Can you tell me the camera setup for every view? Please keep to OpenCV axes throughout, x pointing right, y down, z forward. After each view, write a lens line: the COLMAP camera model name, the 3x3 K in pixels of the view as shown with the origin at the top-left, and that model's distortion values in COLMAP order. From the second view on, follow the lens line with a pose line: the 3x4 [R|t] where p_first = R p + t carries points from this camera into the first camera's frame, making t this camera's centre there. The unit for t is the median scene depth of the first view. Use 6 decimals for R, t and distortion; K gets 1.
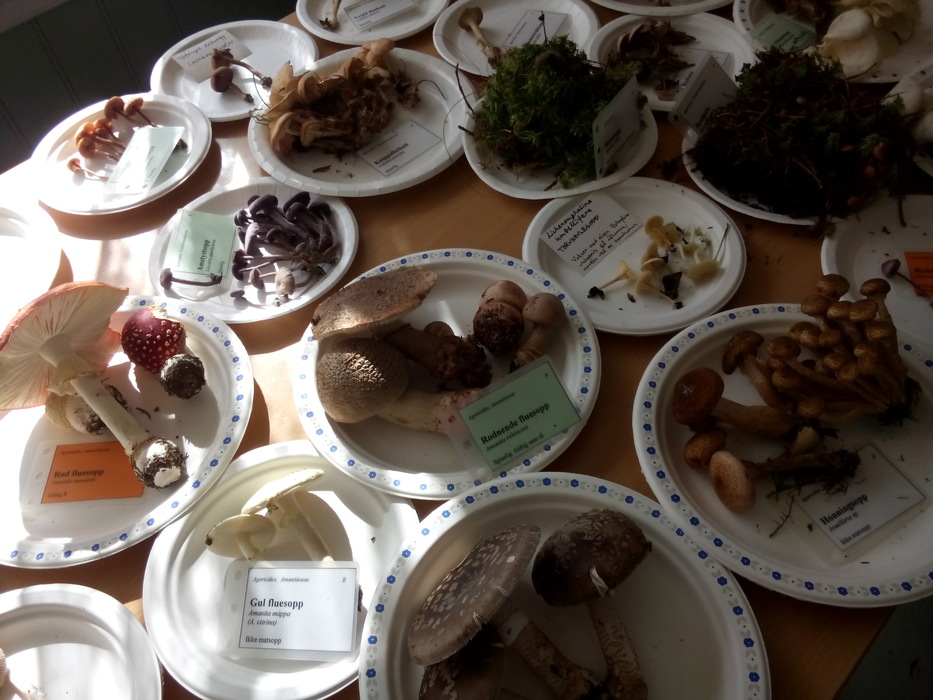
lens RADIAL K [[754.6, 0, 444.9], [0, 754.6, 350.3], [0, 0, 1]] dist [0.124899, -0.256781]
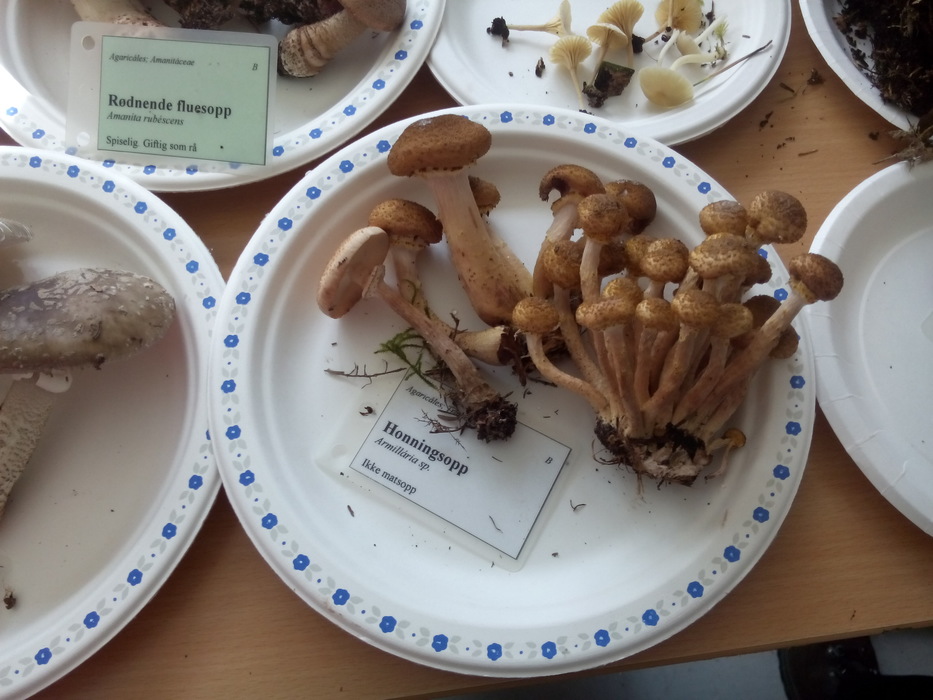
lens RADIAL K [[754.6, 0, 444.9], [0, 754.6, 350.3], [0, 0, 1]] dist [0.124899, -0.256781]
pose [[0.790081, 0.590883, -0.163183, 0.400694], [-0.513215, 0.783180, 0.351054, -0.066241], [0.335234, -0.193613, 0.922026, 0.384456]]
